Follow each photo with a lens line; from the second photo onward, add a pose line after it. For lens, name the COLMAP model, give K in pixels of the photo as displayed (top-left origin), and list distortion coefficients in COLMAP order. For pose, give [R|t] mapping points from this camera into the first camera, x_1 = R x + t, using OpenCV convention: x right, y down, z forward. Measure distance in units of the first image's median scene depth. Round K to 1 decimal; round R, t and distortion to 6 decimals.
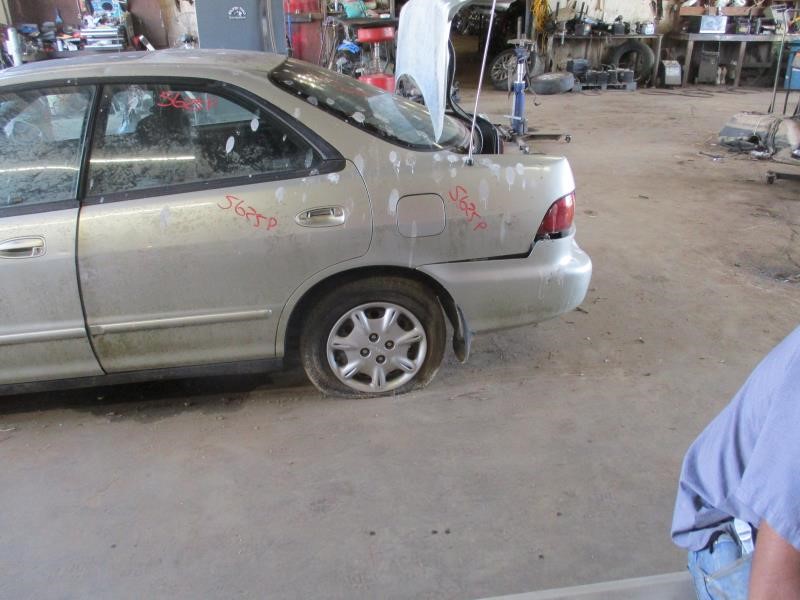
lens RADIAL K [[650.3, 0, 400.0], [0, 650.3, 300.0], [0, 0, 1]] dist [-0.043880, 0.025566]
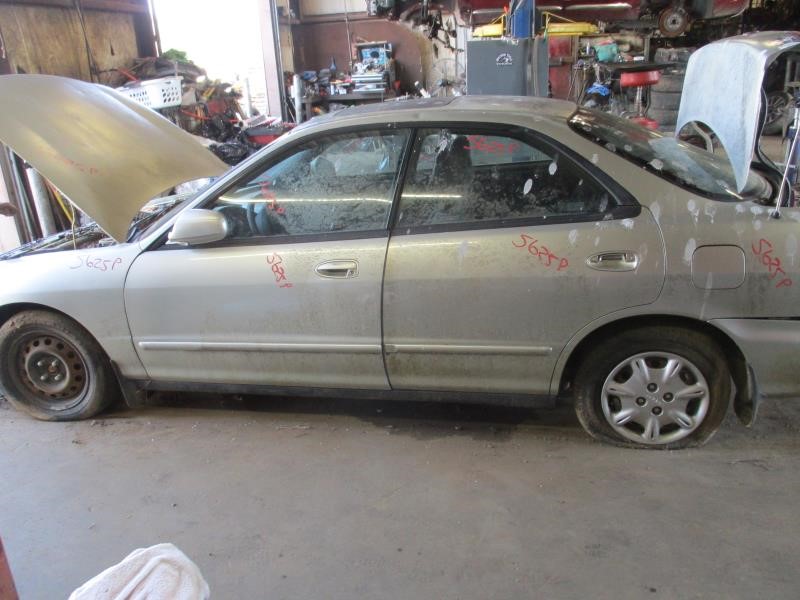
lens RADIAL K [[650.3, 0, 400.0], [0, 650.3, 300.0], [0, 0, 1]] dist [-0.043880, 0.025566]
pose [[0.945458, 0.089486, -0.313213, -0.110667], [-0.107240, 0.993433, -0.039886, 0.006811], [0.307587, 0.071299, 0.948845, -0.047794]]
